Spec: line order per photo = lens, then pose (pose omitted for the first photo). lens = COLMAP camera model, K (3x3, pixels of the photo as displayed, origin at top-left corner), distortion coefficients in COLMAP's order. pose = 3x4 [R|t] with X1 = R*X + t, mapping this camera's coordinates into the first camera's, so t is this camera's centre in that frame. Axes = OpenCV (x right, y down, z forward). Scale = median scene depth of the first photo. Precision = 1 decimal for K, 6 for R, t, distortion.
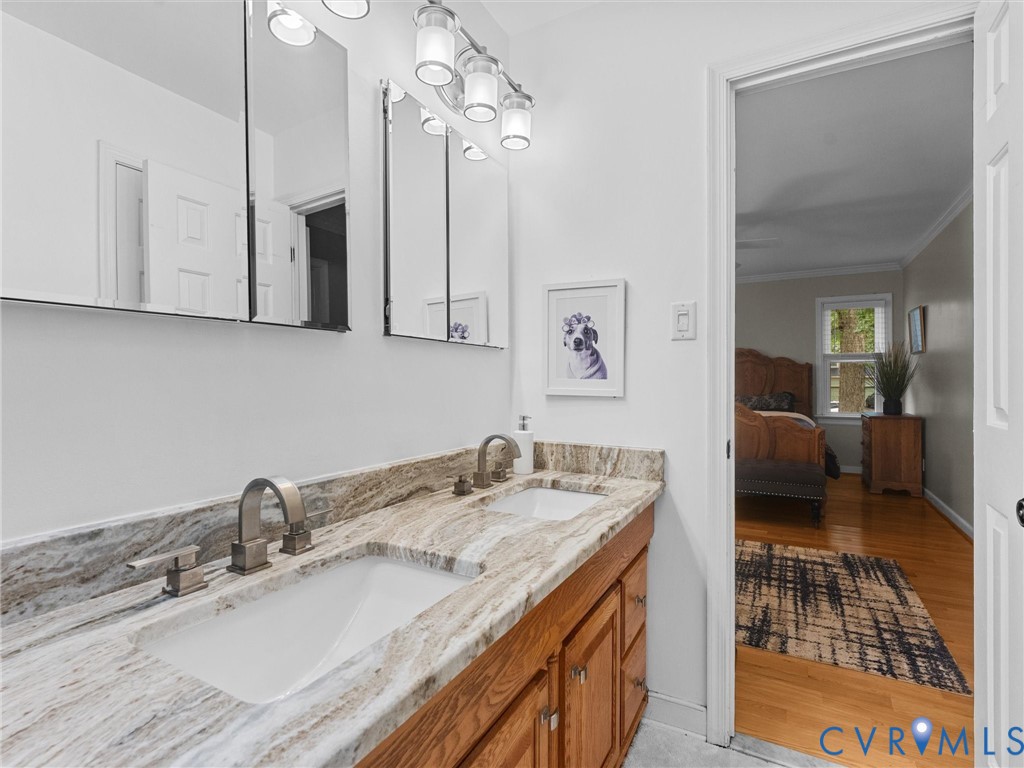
lens RADIAL K [[511.6, 0, 508.2], [0, 511.6, 387.8], [0, 0, 1]] dist [-0.001754, -0.001183]
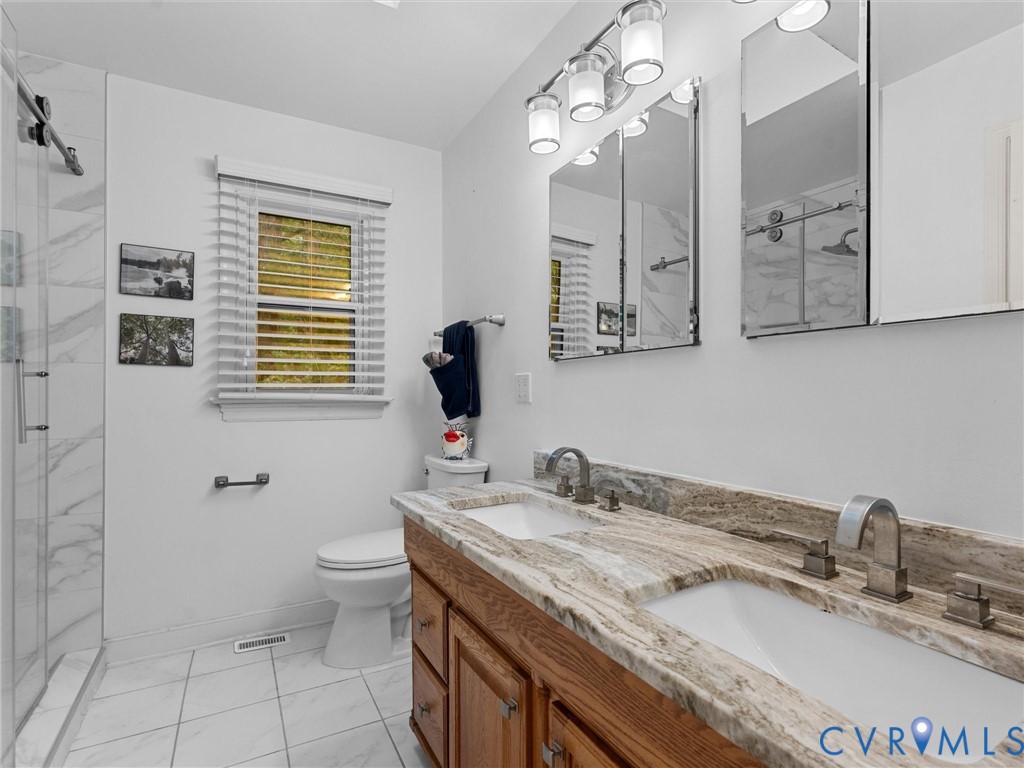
lens RADIAL K [[511.6, 0, 508.2], [0, 511.6, 387.8], [0, 0, 1]] dist [-0.001754, -0.001183]
pose [[-0.536838, -0.004013, -0.843676, 0.818281], [-0.010558, 0.999942, 0.001962, -0.021355], [0.843619, 0.009960, -0.536849, 1.301355]]
